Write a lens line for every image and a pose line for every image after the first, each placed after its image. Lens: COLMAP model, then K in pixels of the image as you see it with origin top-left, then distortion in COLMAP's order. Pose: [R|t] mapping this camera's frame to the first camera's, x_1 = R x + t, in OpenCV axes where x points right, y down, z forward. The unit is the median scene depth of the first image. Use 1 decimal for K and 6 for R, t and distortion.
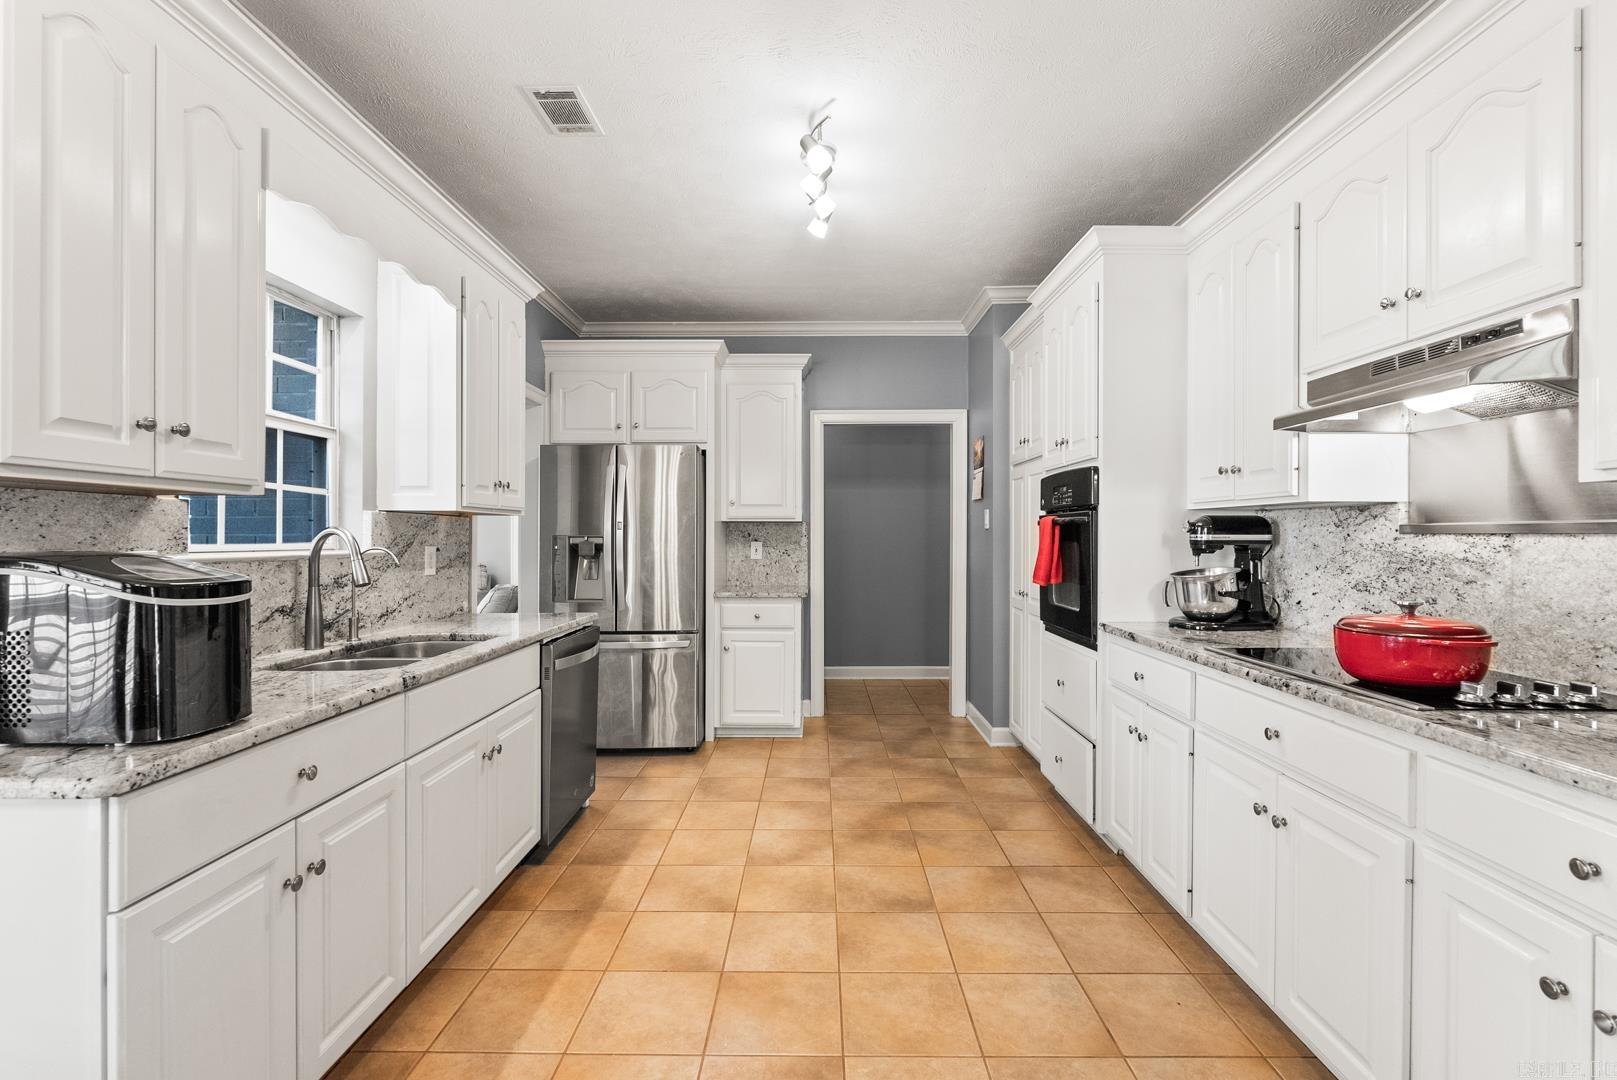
lens RADIAL K [[725.8, 0, 811.9], [0, 725.8, 535.3], [0, 0, 1]] dist [-0.006530, -0.000141]
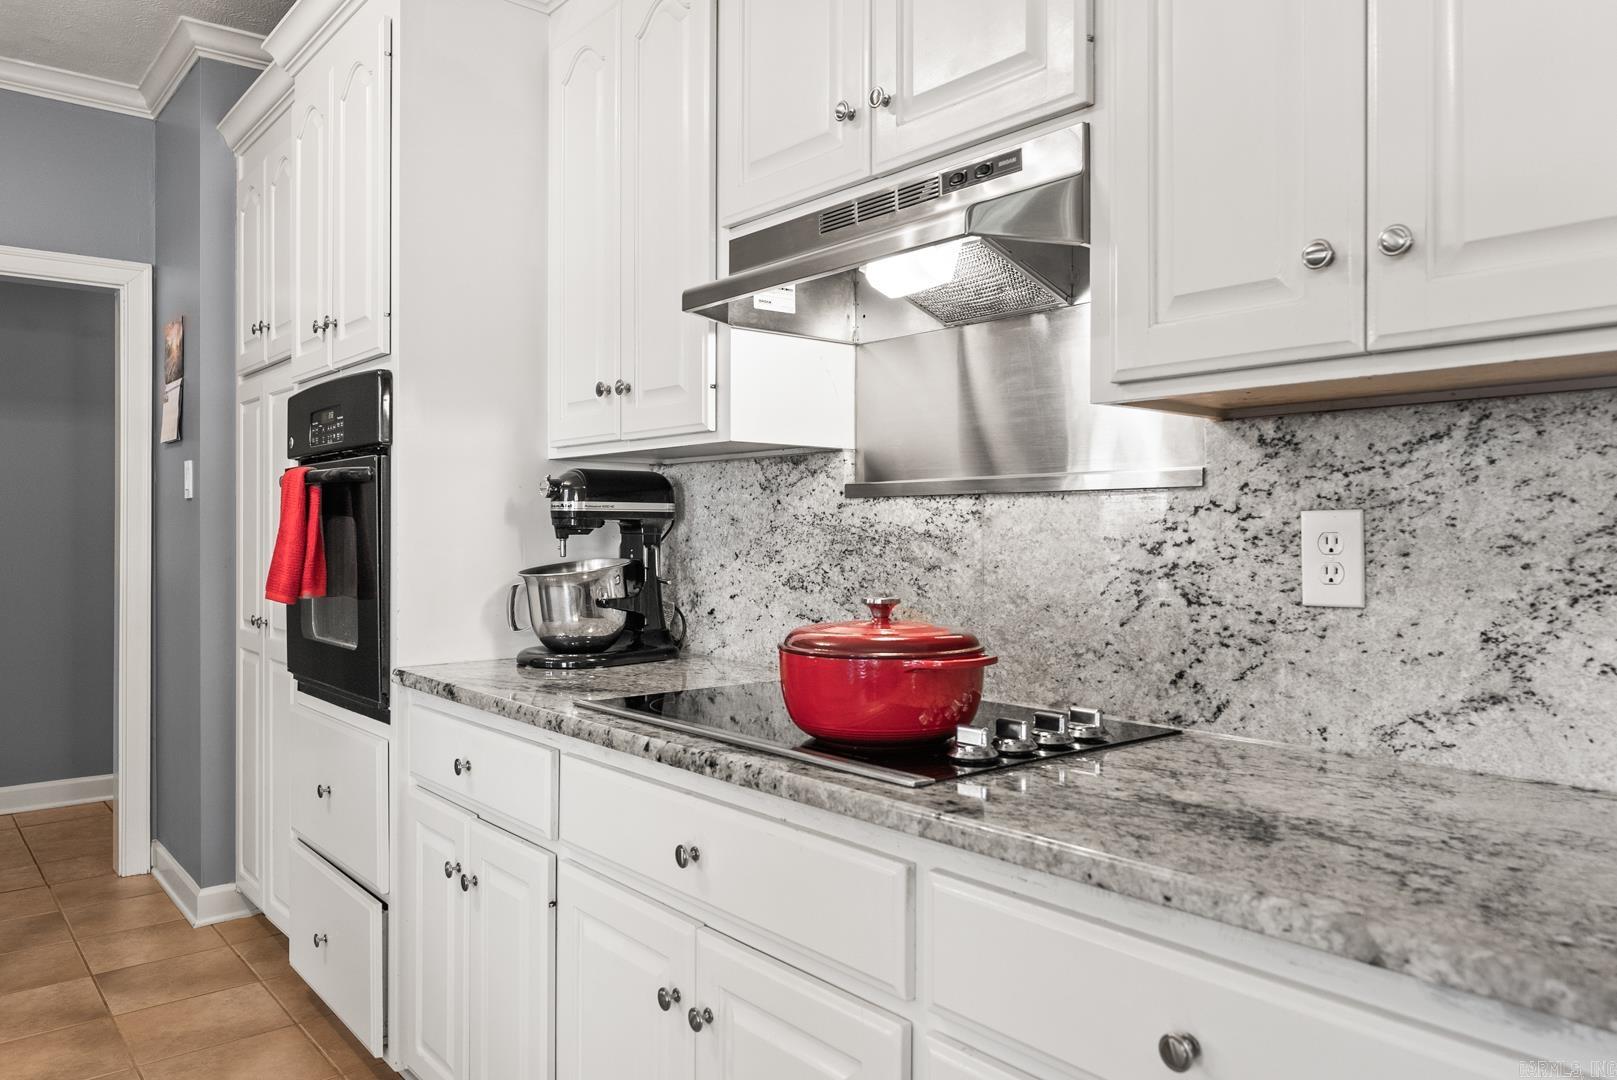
lens RADIAL K [[1105.8, 0, 808.5], [0, 1105.8, 540.0], [0, 0, 1]] dist [-0.001860, -0.001565]
pose [[0.762463, -0.005656, 0.647007, 0.130671], [0.000086, 0.999963, 0.008639, 0.024690], [-0.647032, -0.006531, 0.762435, 0.237913]]
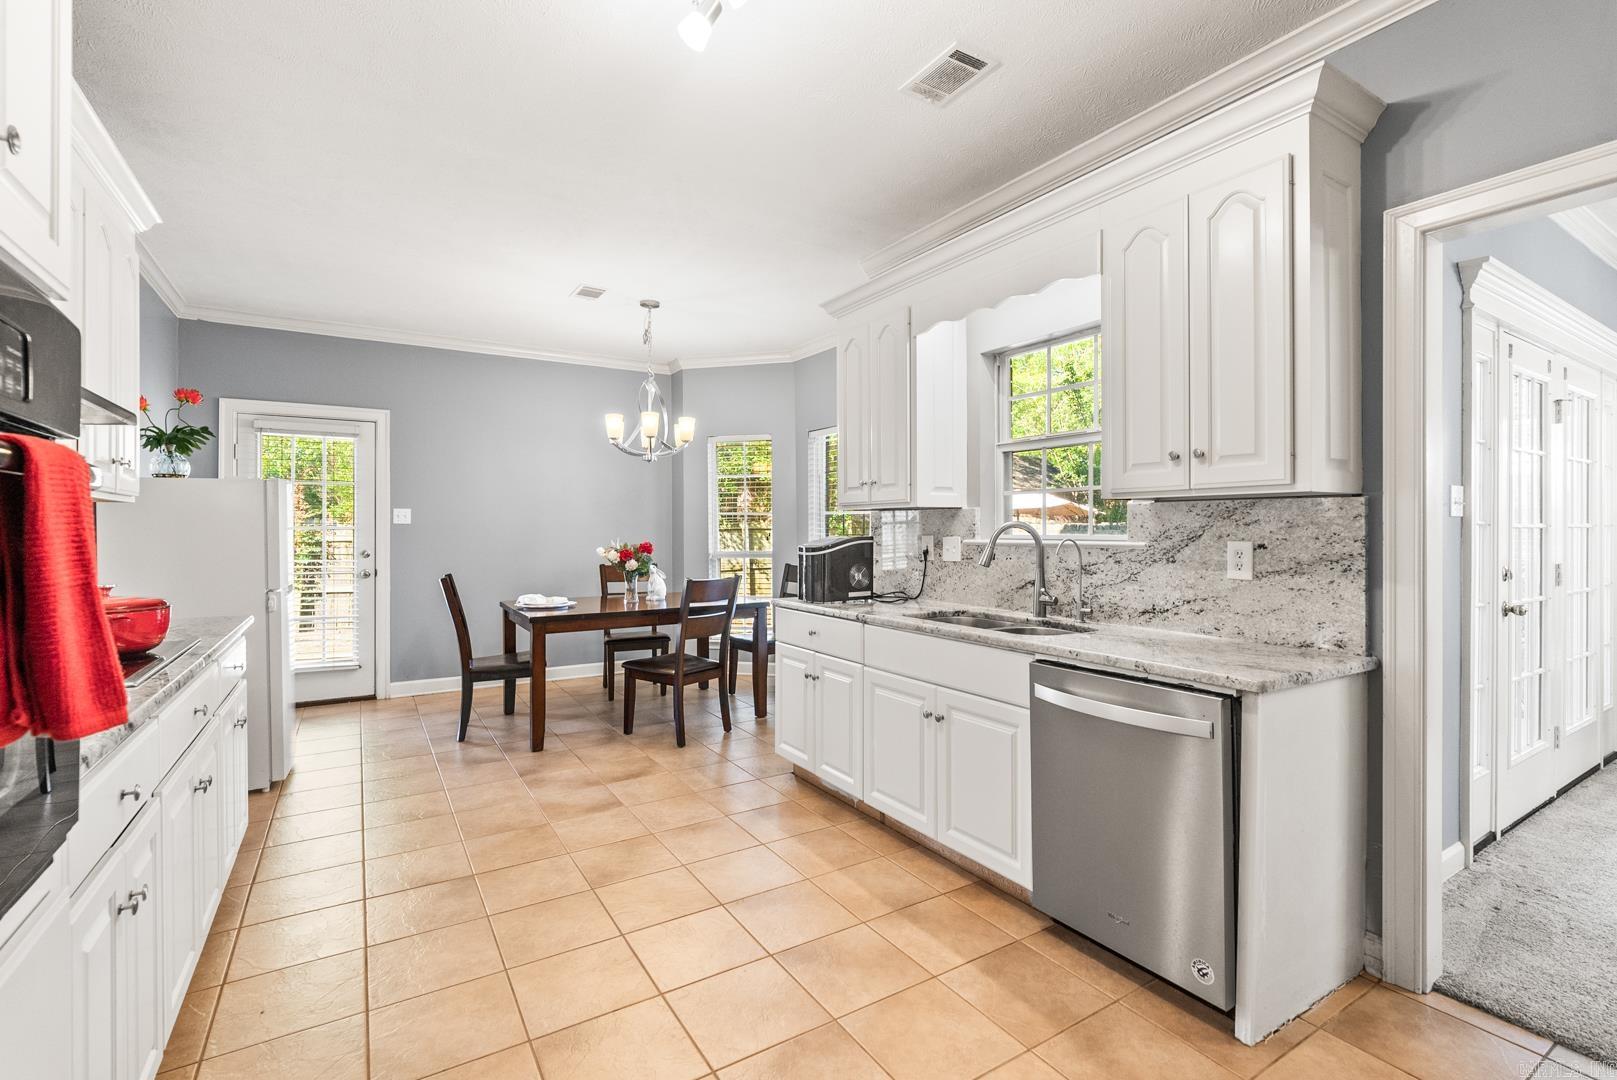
lens RADIAL K [[725.8, 0, 811.9], [0, 725.8, 535.3], [0, 0, 1]] dist [-0.006530, -0.000141]
pose [[-0.841817, 0.004477, -0.539745, 0.360095], [0.002288, 0.999986, 0.004727, 0.006144], [0.539759, 0.002744, -0.841815, 1.955291]]
